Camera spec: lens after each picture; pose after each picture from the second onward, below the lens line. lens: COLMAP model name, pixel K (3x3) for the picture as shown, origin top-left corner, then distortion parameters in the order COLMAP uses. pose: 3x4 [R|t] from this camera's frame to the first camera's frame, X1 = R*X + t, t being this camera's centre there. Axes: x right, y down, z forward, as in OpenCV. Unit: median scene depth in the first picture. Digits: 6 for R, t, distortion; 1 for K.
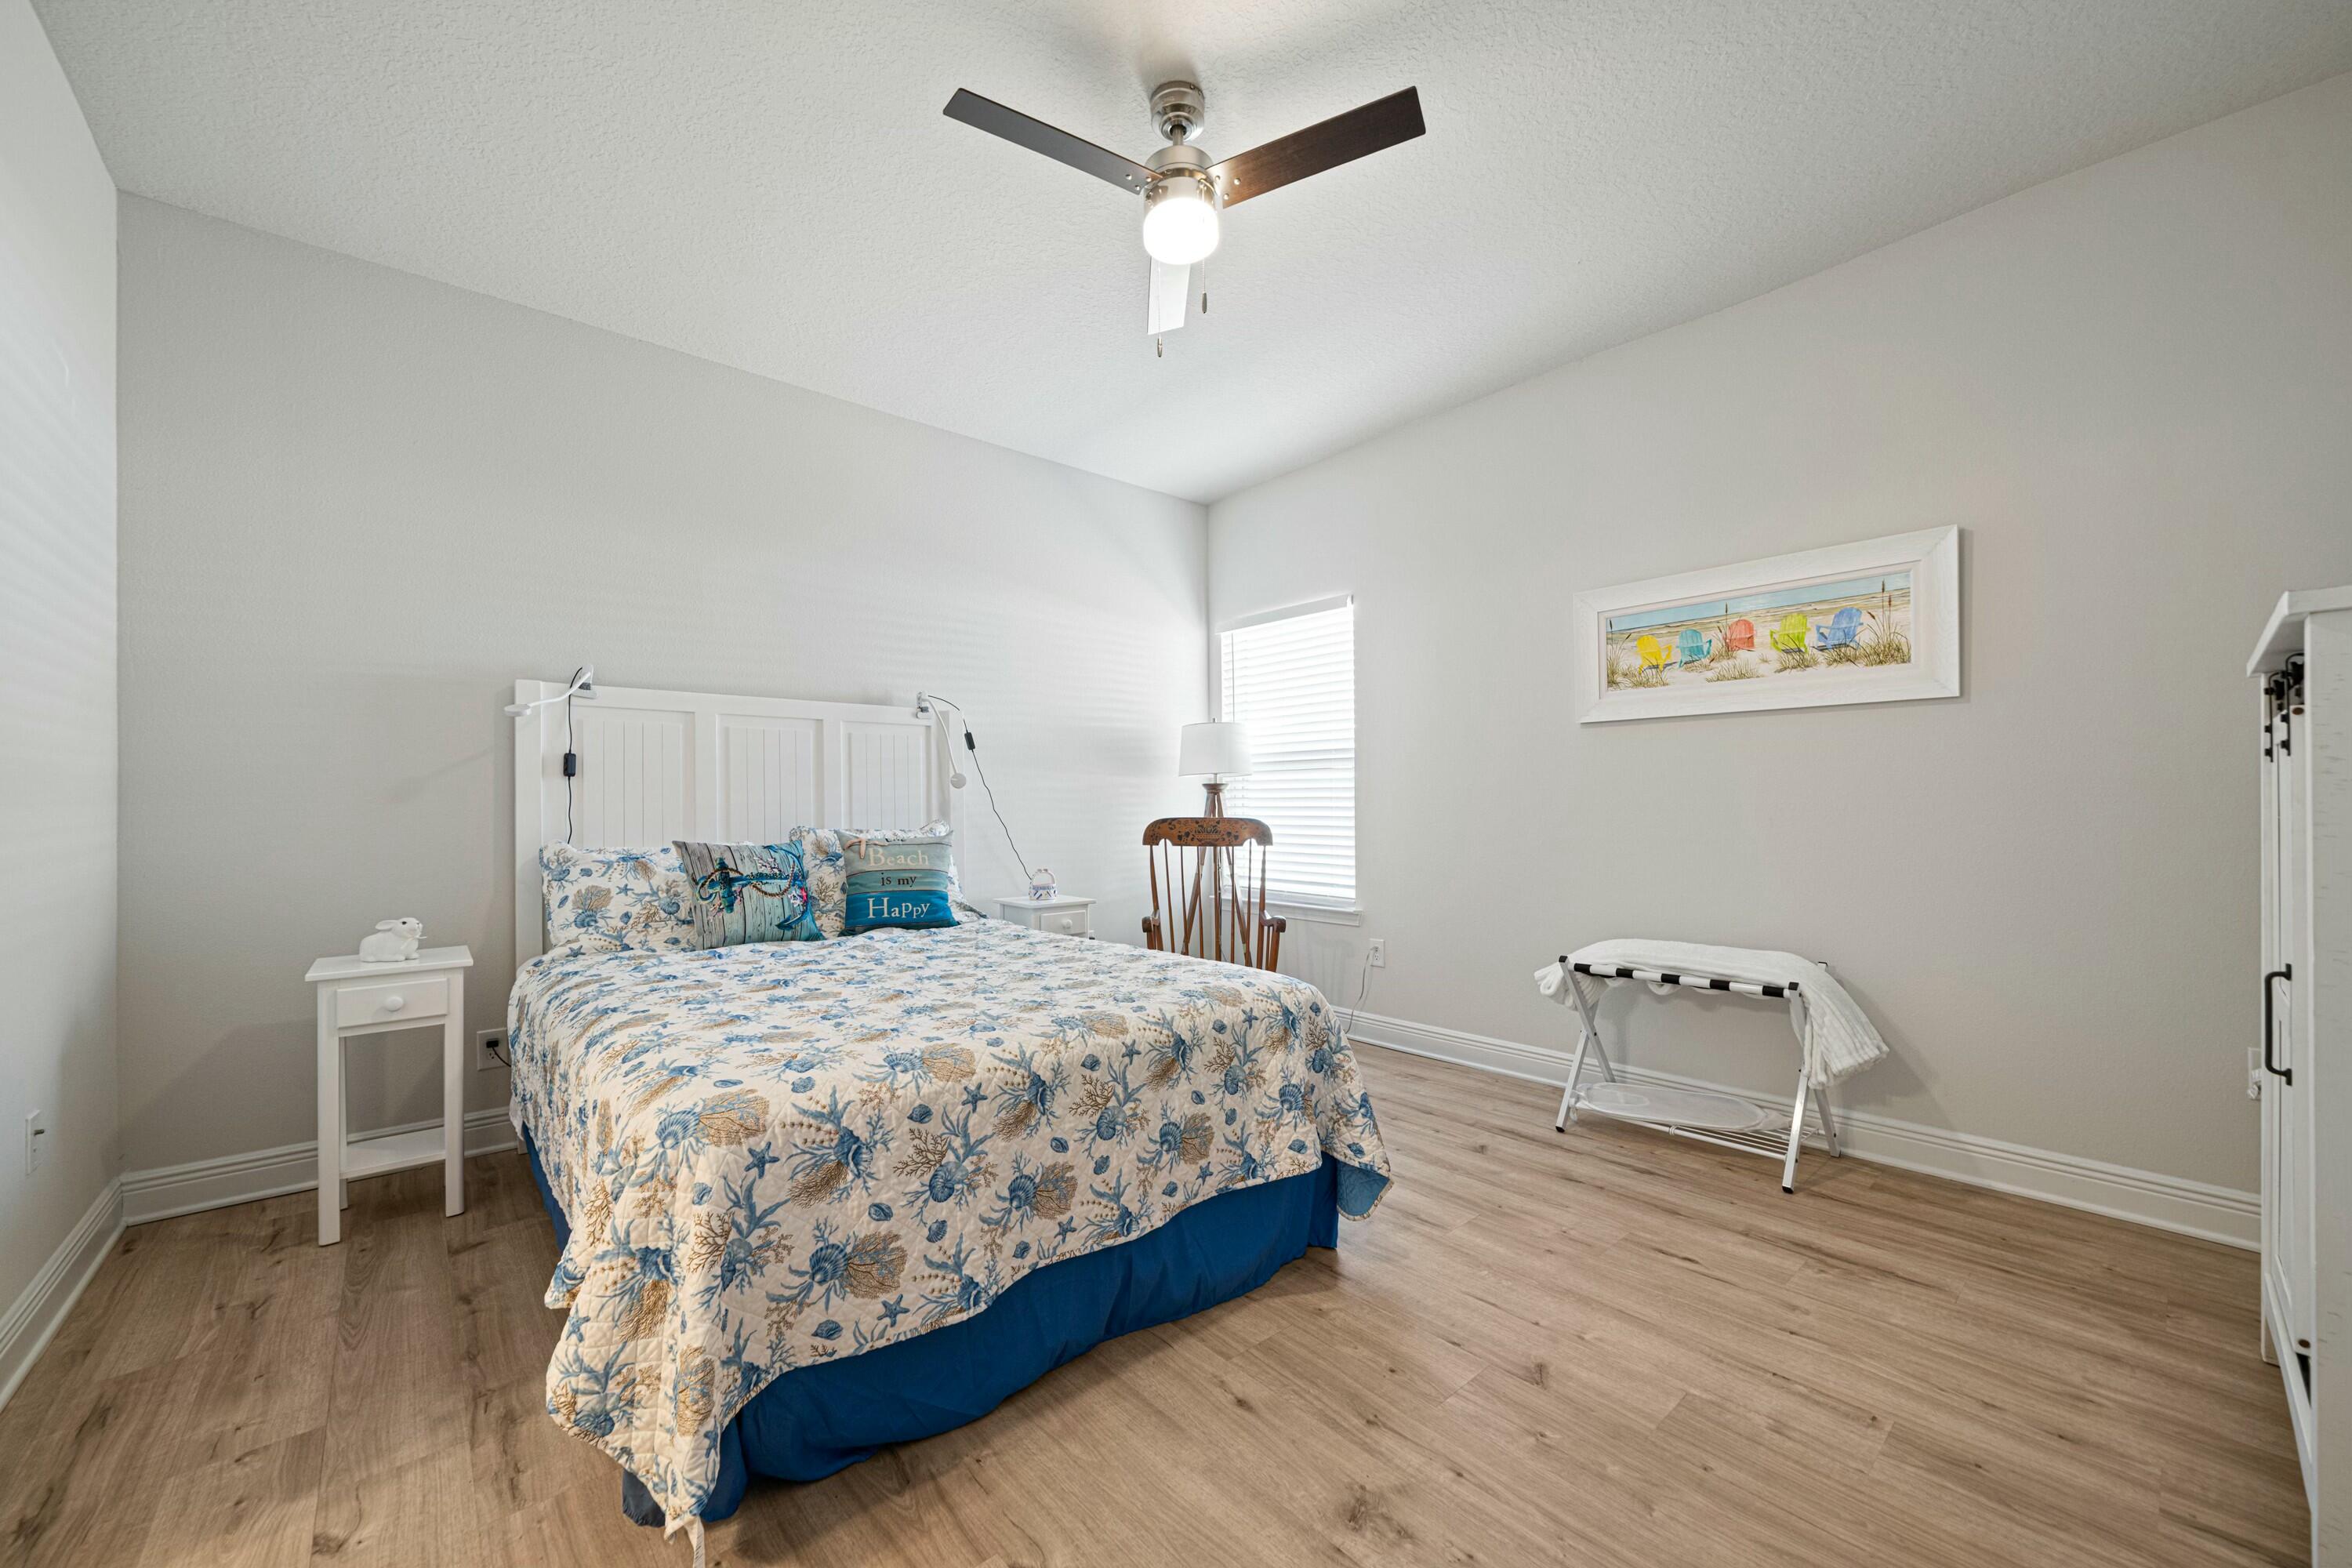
lens RADIAL K [[930.7, 0, 1173.9], [0, 930.7, 794.8], [0, 0, 1]] dist [0.006379, 0.000110]
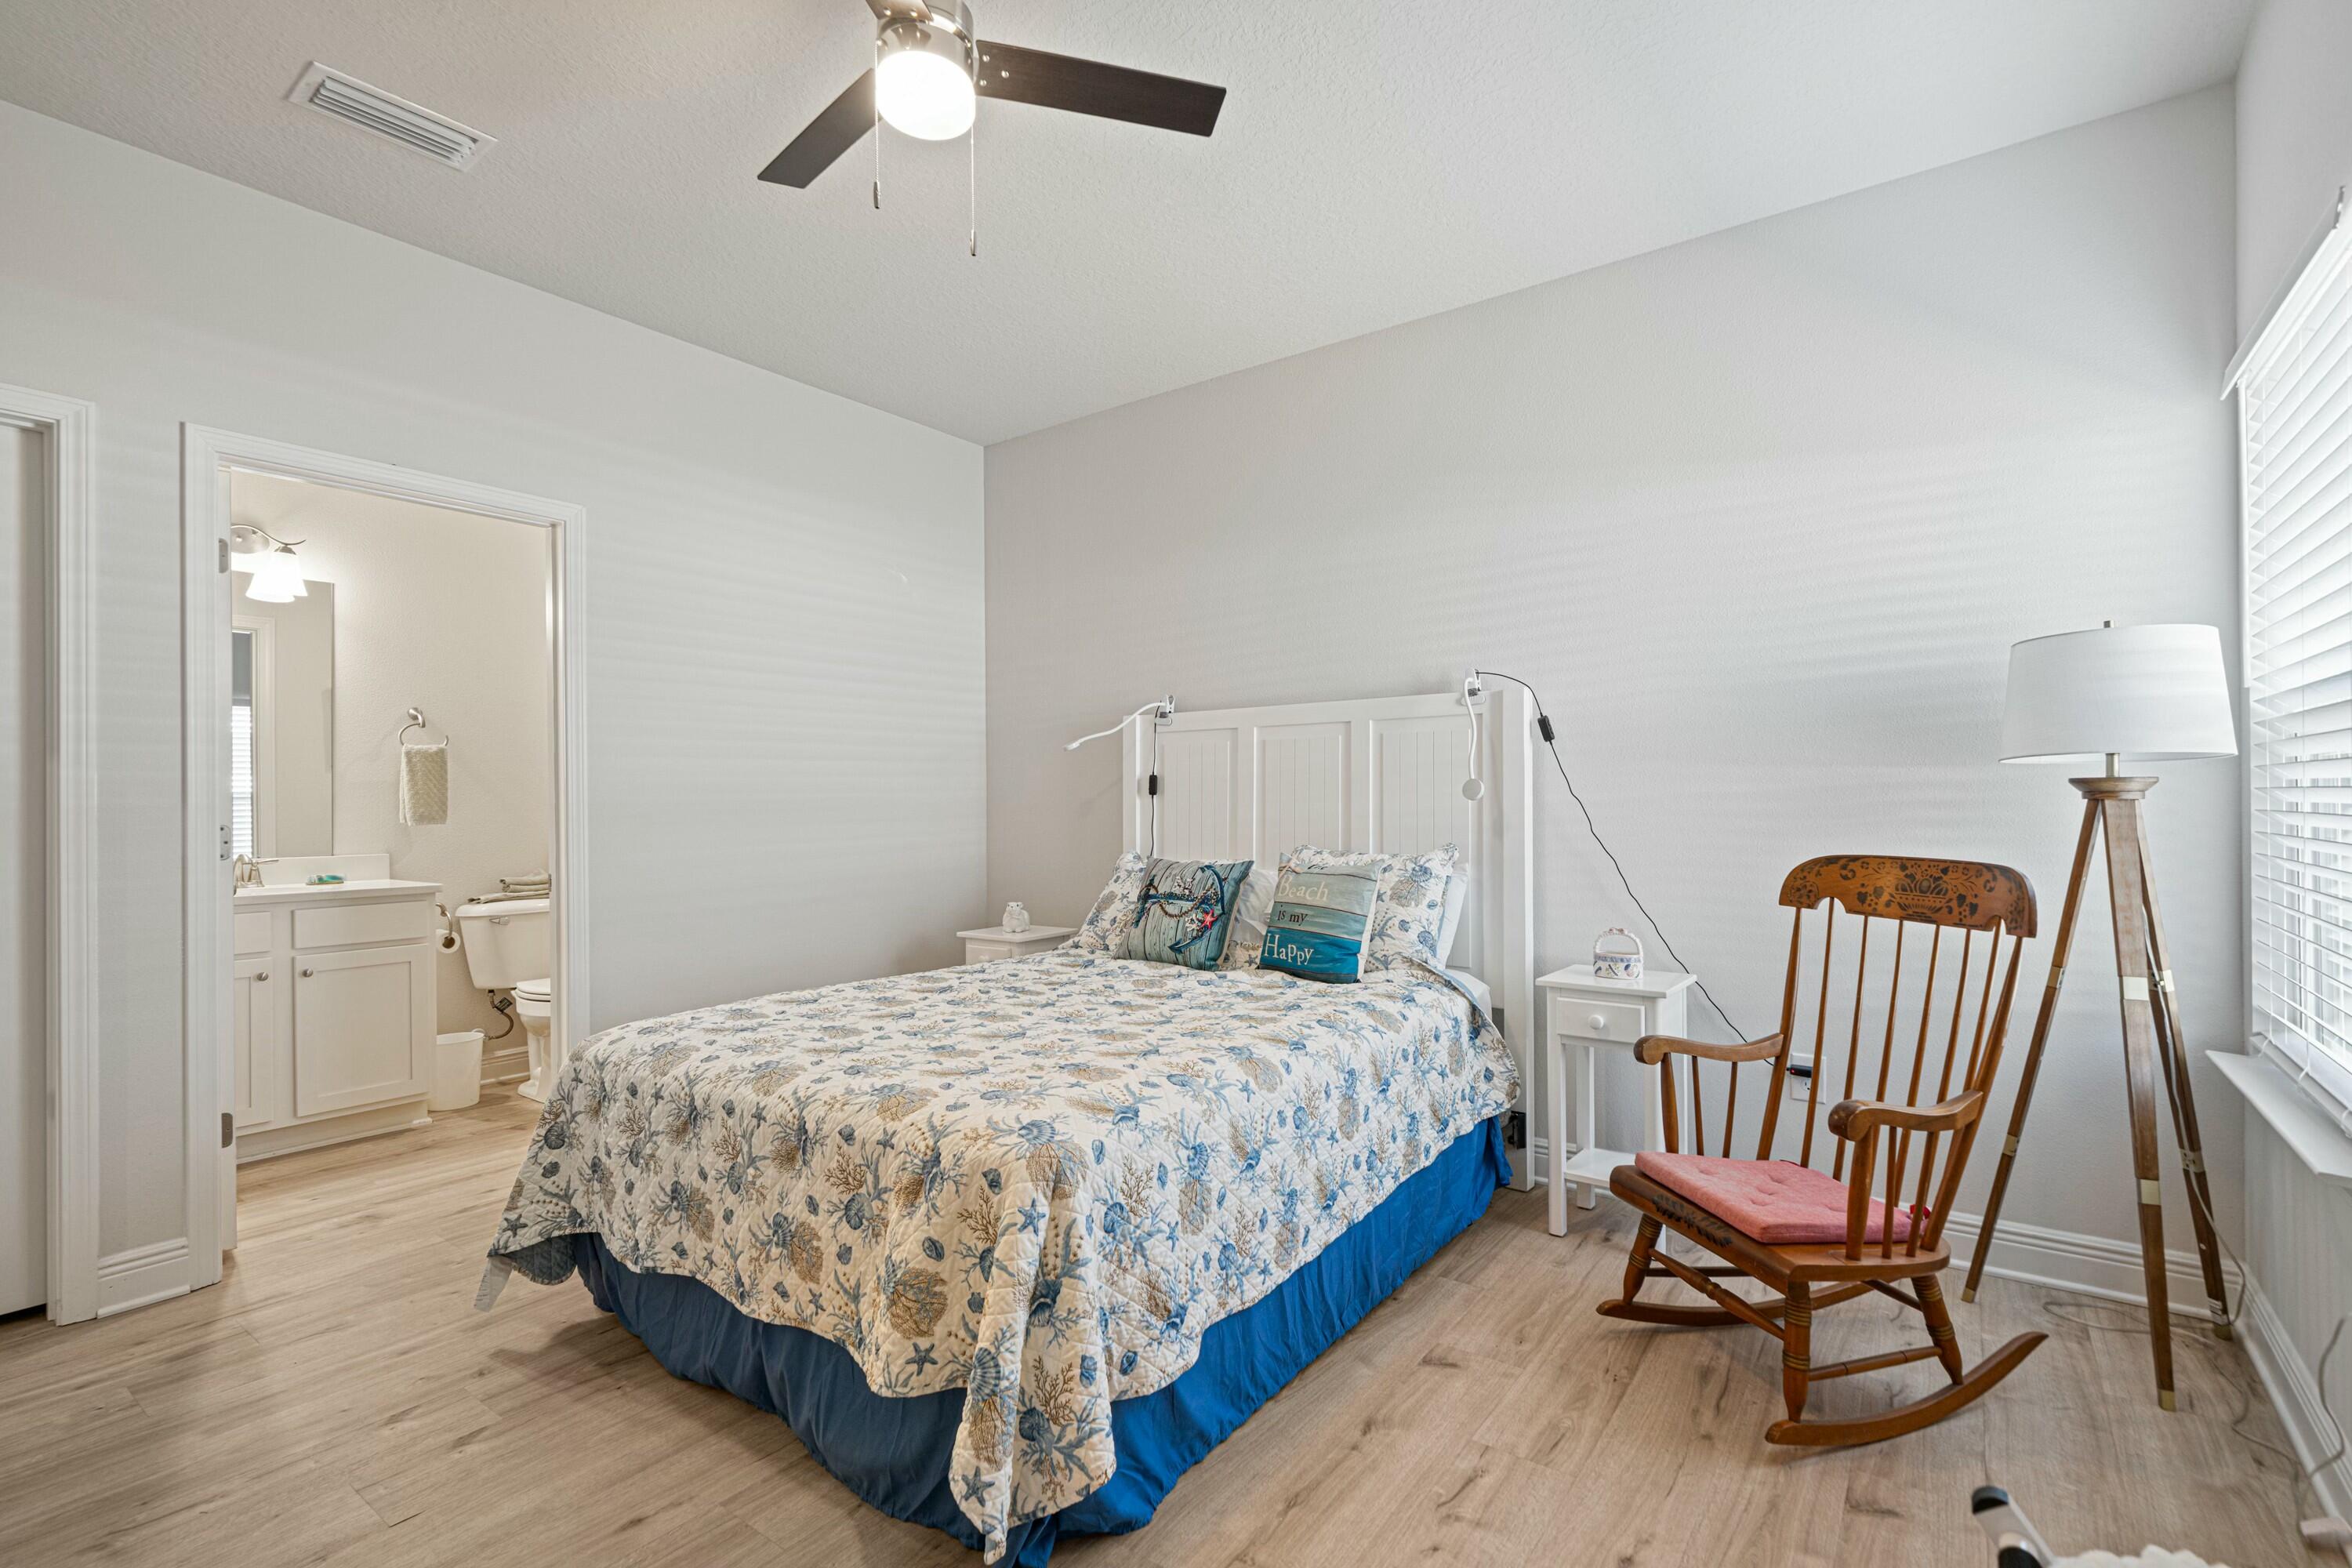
lens RADIAL K [[1114.0, 0, 1173.6], [0, 1114.0, 797.3], [0, 0, 1]] dist [0.000668, 0.000130]
pose [[0.187492, -0.000443, -0.982266, 0.709243], [0.020503, 0.999784, 0.003463, -0.021156], [0.982052, -0.020788, 0.187460, 0.767539]]
